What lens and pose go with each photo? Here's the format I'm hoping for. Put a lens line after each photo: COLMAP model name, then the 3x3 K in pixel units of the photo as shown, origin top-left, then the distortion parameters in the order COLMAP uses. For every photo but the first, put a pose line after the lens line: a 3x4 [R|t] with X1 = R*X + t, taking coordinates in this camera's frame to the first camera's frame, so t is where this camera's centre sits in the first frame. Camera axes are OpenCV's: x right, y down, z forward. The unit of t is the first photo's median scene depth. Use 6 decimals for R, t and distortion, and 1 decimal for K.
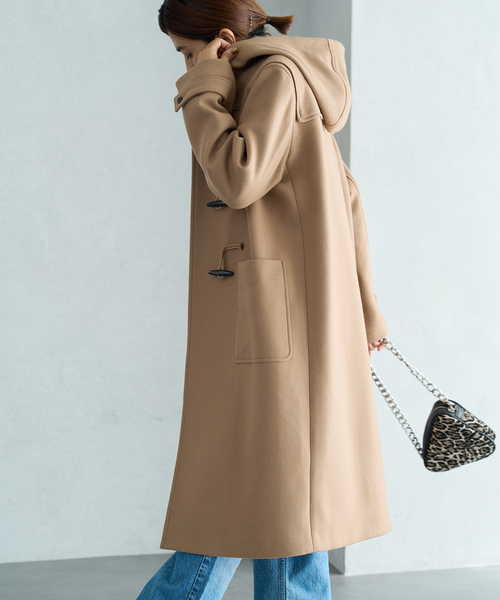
lens RADIAL K [[1522.5, 0, 237.5], [0, 1522.5, 298.1], [0, 0, 1]] dist [0.040822, 0.000000]
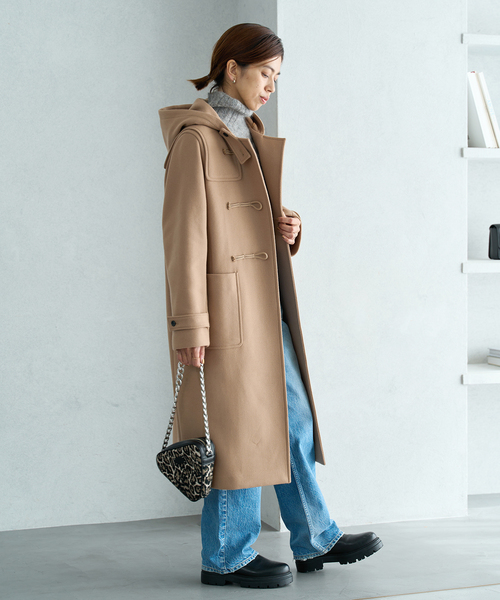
lens RADIAL K [[1522.5, 0, 254.4], [0, 1522.5, 300.6], [0, 0, 1]] dist [0.040822, 0.000000]
pose [[0.996772, -0.020290, 0.077677, -0.035511], [0.021051, 0.999738, -0.008992, 0.013152], [-0.077475, 0.010598, 0.996938, -0.164415]]
